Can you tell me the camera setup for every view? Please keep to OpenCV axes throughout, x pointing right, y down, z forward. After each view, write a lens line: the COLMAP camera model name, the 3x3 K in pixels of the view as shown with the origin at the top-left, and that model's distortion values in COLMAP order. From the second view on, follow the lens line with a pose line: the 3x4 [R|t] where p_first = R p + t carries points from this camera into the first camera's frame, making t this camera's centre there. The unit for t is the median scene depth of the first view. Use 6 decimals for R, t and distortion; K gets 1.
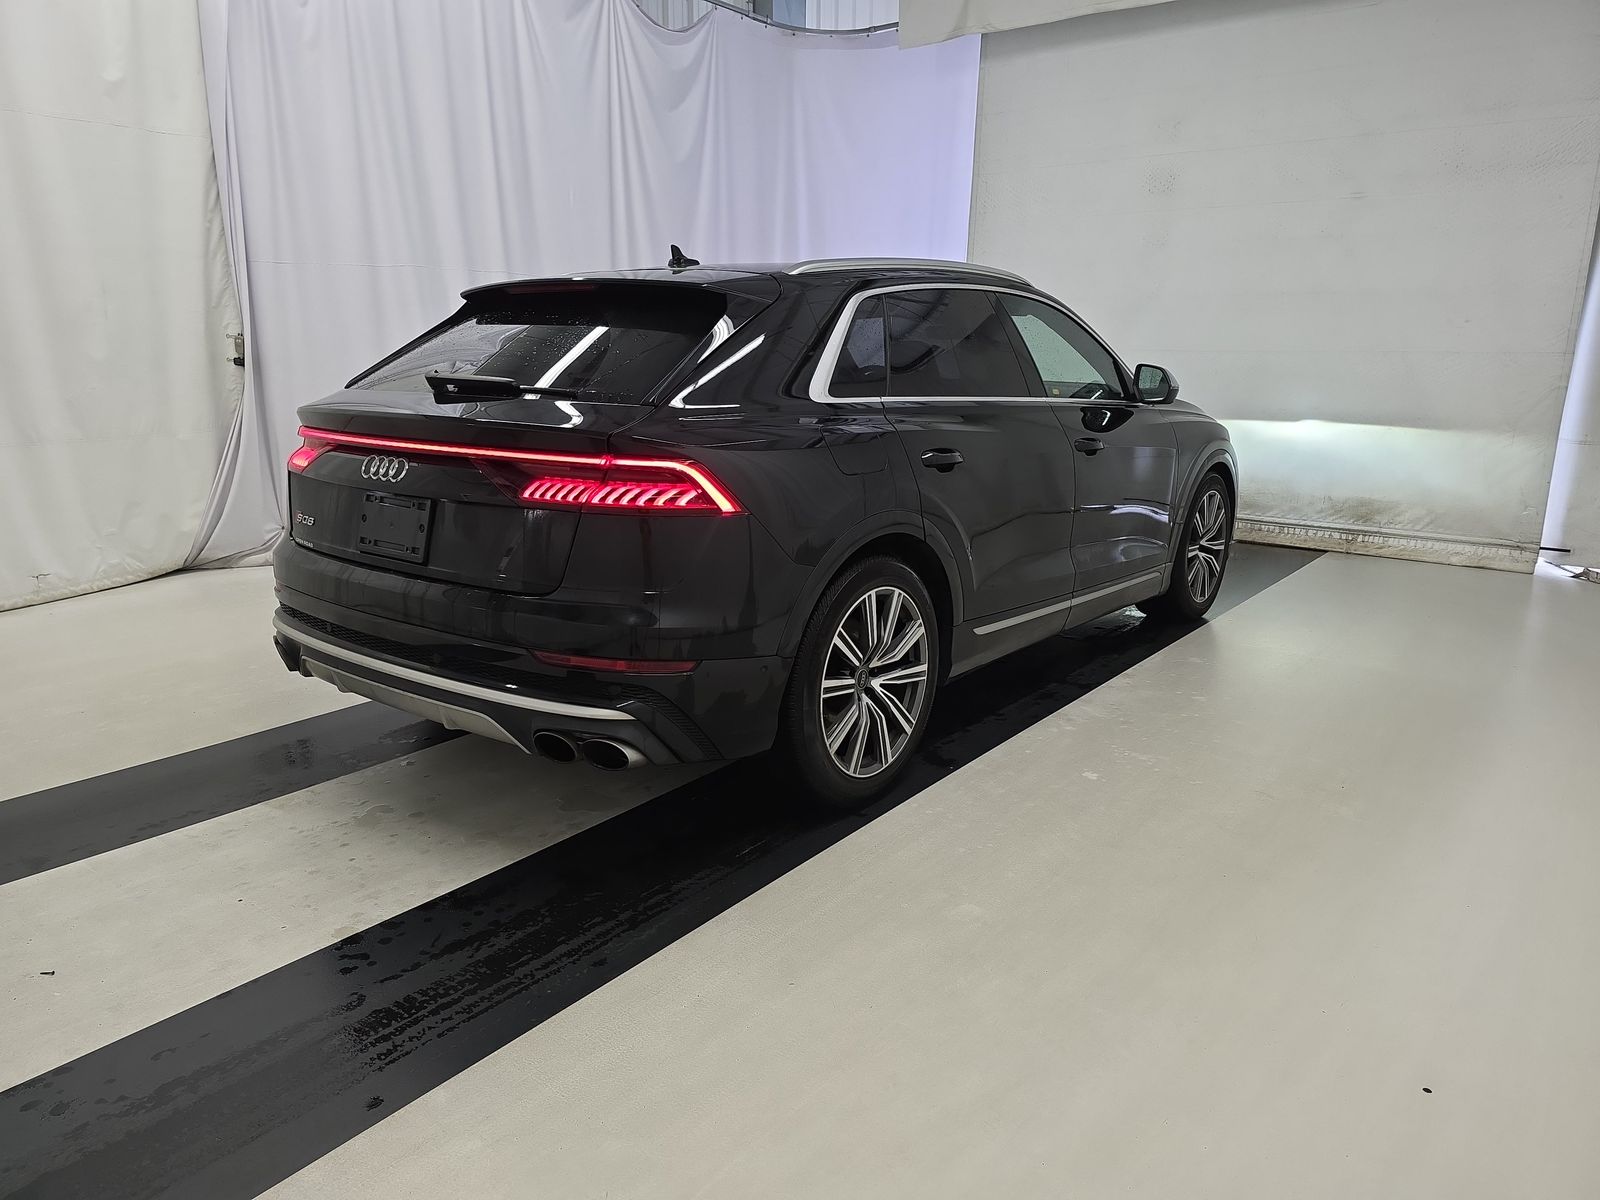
lens RADIAL K [[1109.5, 0, 788.5], [0, 1109.5, 601.5], [0, 0, 1]] dist [0.094433, -0.084390]
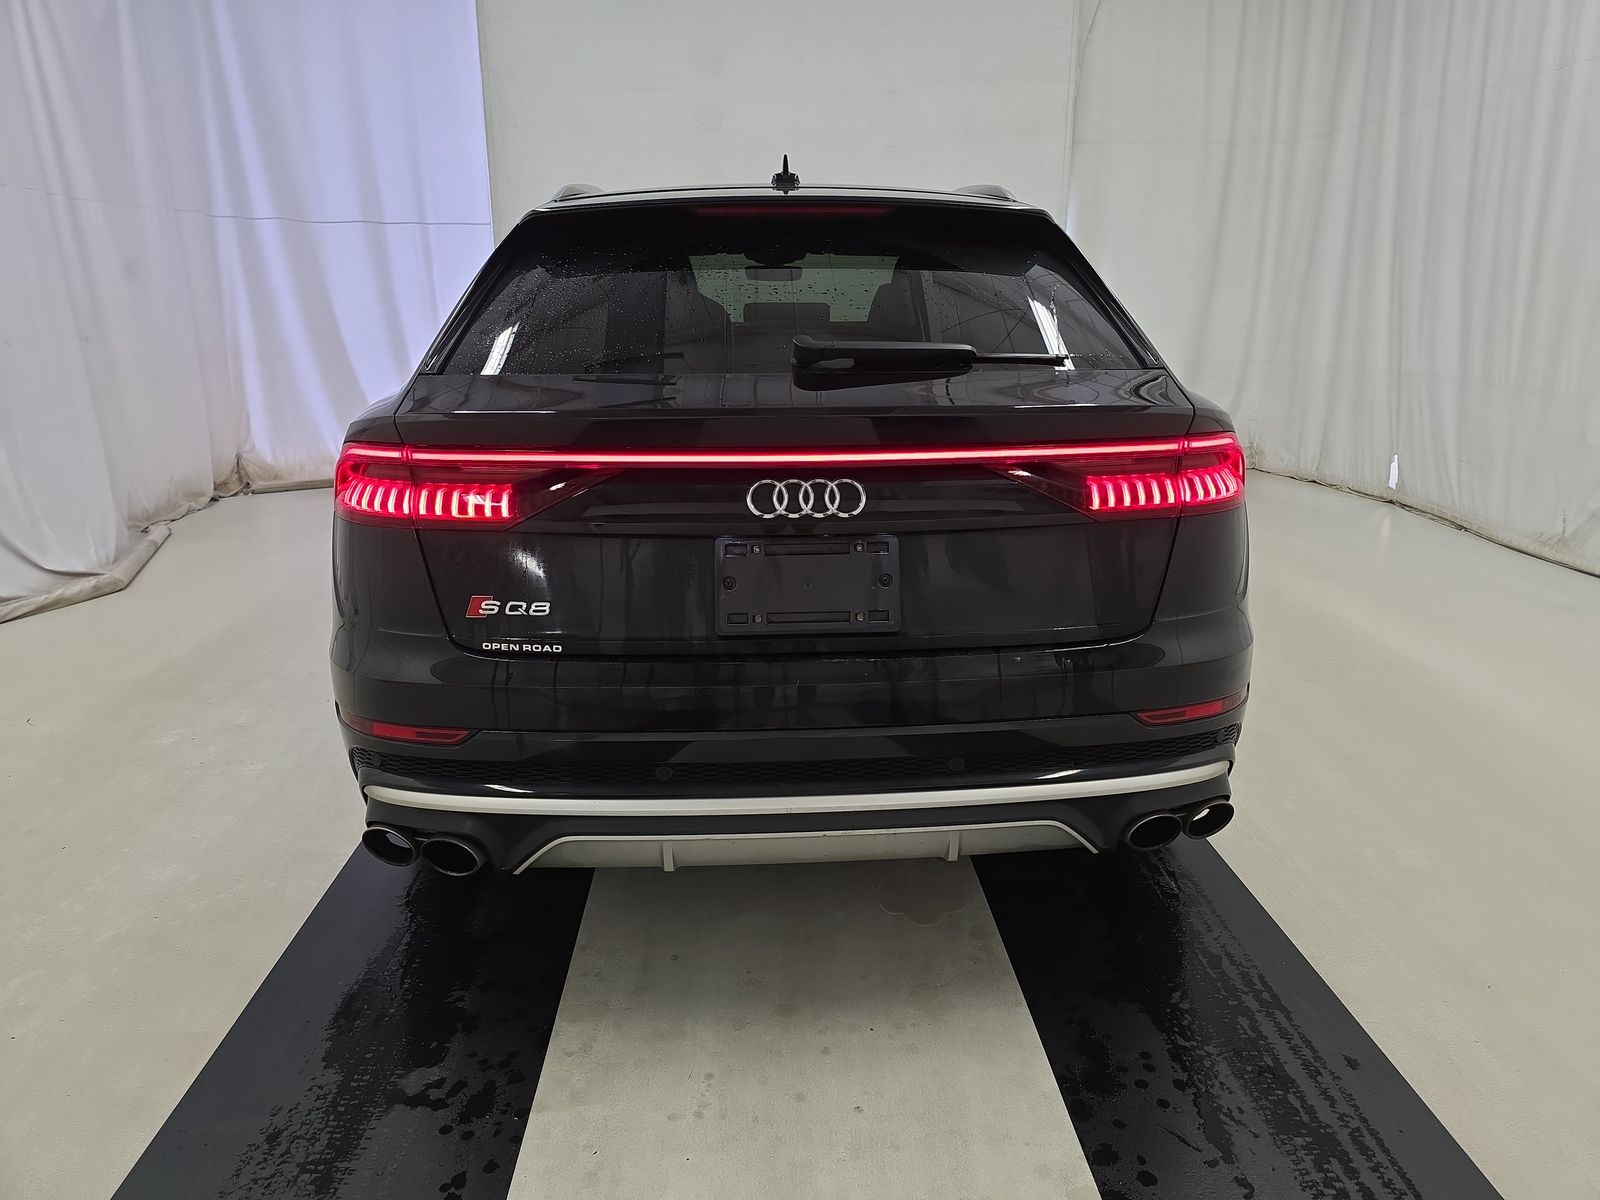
lens RADIAL K [[1109.5, 0, 788.5], [0, 1109.5, 601.5], [0, 0, 1]] dist [0.094433, -0.084390]
pose [[0.735454, -0.191544, 0.649937, -0.726455], [0.158091, 0.981246, 0.110292, -0.122478], [-0.658874, 0.021634, 0.751942, 0.502633]]
